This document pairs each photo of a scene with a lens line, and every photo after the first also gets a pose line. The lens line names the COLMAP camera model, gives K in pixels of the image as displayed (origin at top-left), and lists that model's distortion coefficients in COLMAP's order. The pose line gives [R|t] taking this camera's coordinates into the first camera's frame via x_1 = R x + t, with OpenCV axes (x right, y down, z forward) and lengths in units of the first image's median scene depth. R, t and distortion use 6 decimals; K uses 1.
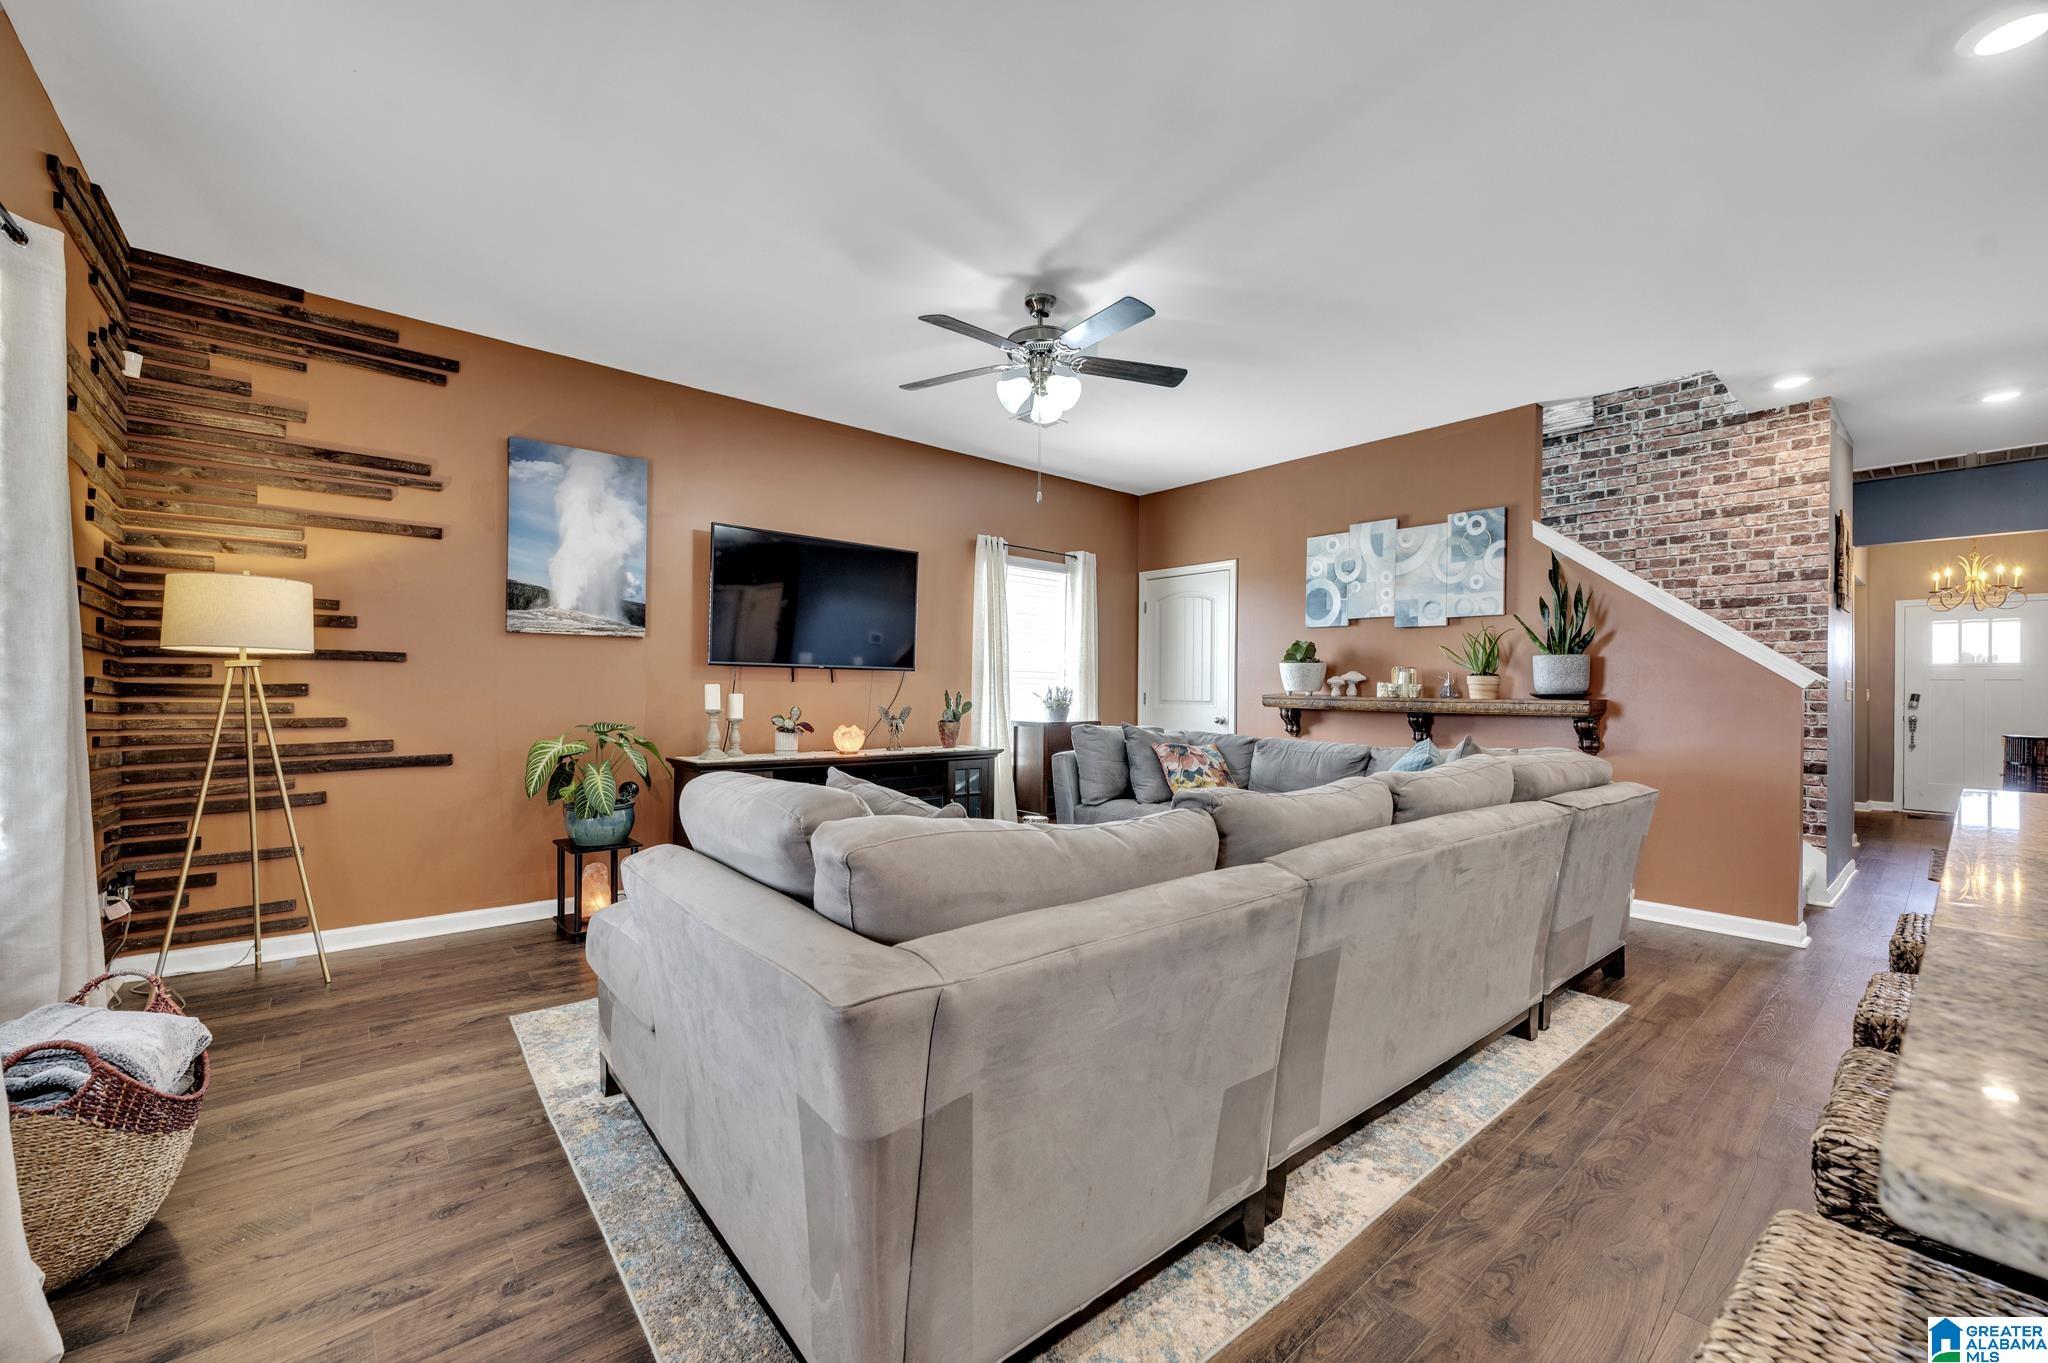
lens RADIAL K [[808.3, 0, 1028.4], [0, 808.3, 689.2], [0, 0, 1]] dist [0.000135, -0.000521]
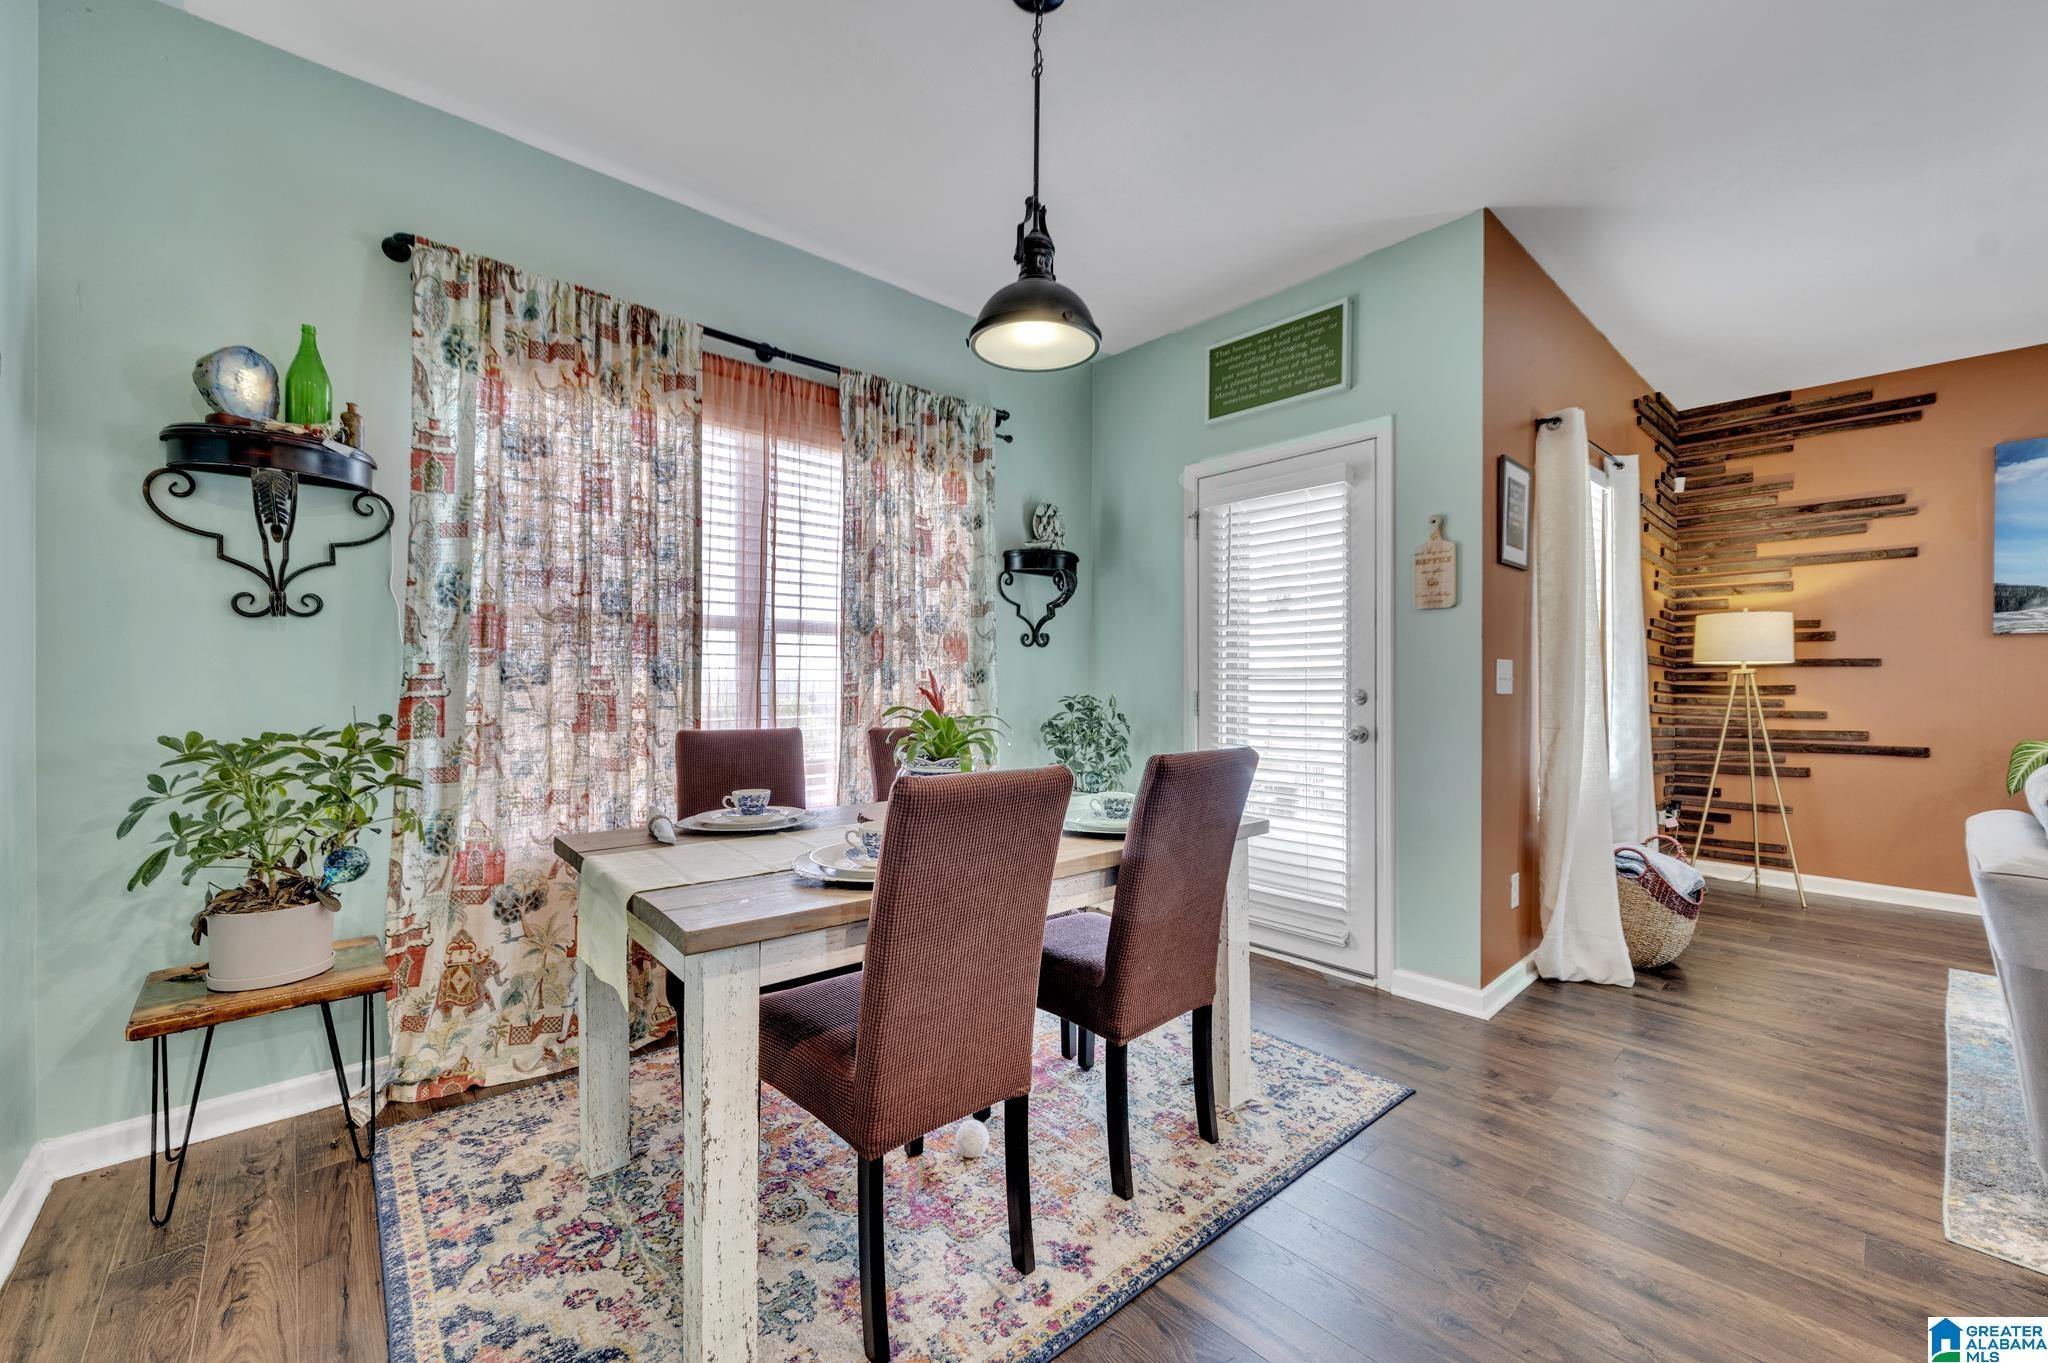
lens RADIAL K [[808.3, 0, 1016.1], [0, 808.3, 684.7], [0, 0, 1]] dist [0.000135, -0.000521]
pose [[0.023984, -0.004733, -0.999701, 0.391275], [-0.003160, 0.999983, -0.004810, 0.002576], [0.999707, 0.003274, 0.023969, -0.299460]]
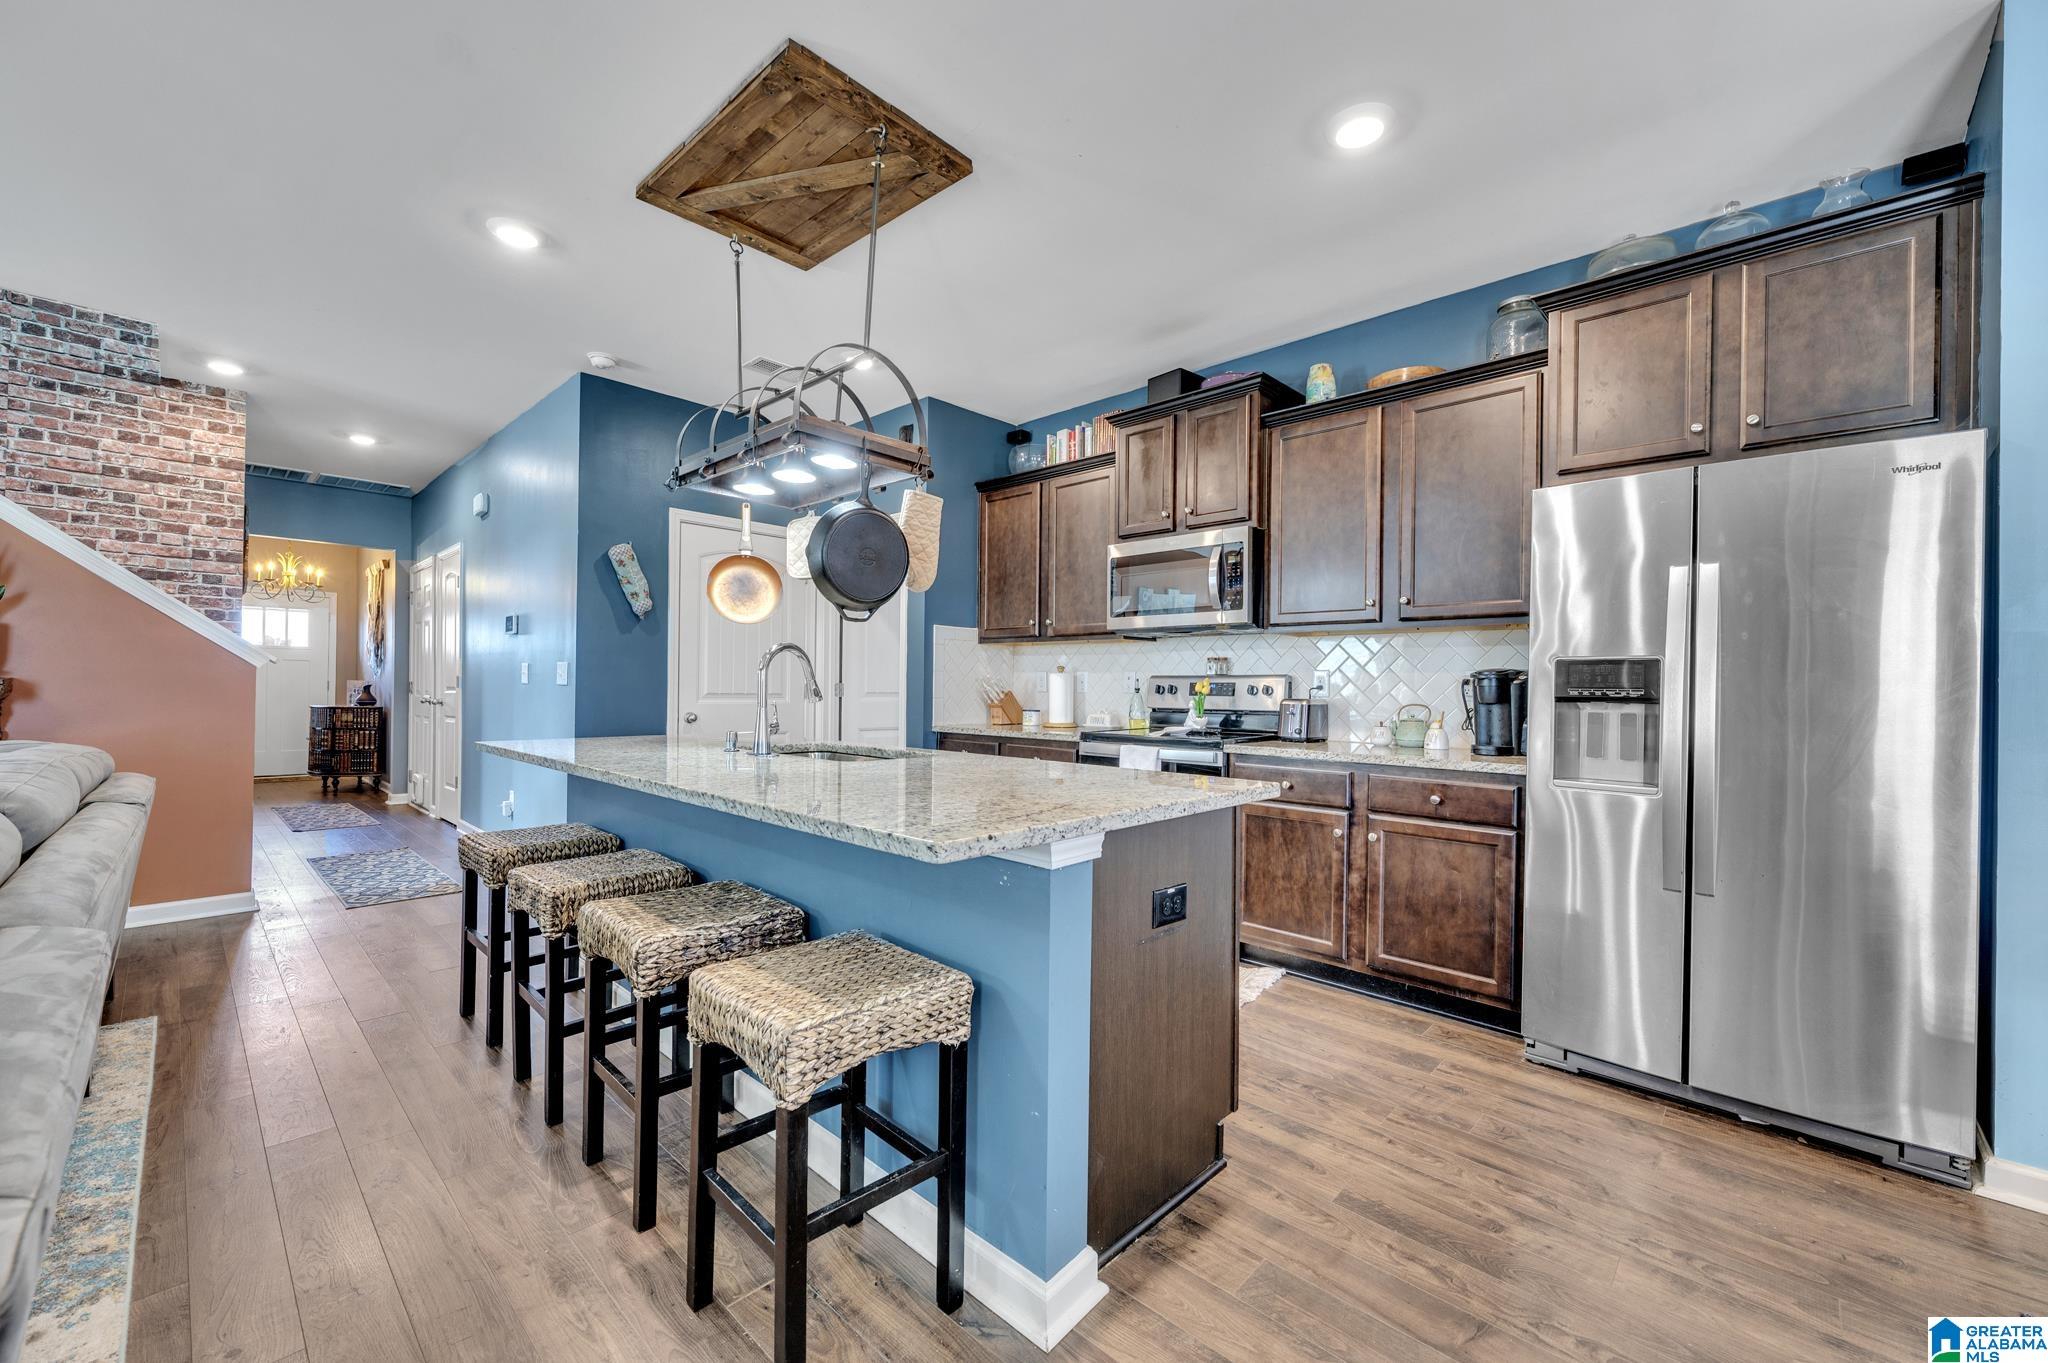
lens RADIAL K [[808.3, 0, 1020.5], [0, 808.3, 681.0], [0, 0, 1]] dist [0.000135, -0.000521]
pose [[-0.103595, -0.004482, 0.994609, -0.216863], [-0.015148, 0.999881, 0.002928, -0.001421], [-0.994504, -0.014763, -0.103651, 0.115758]]
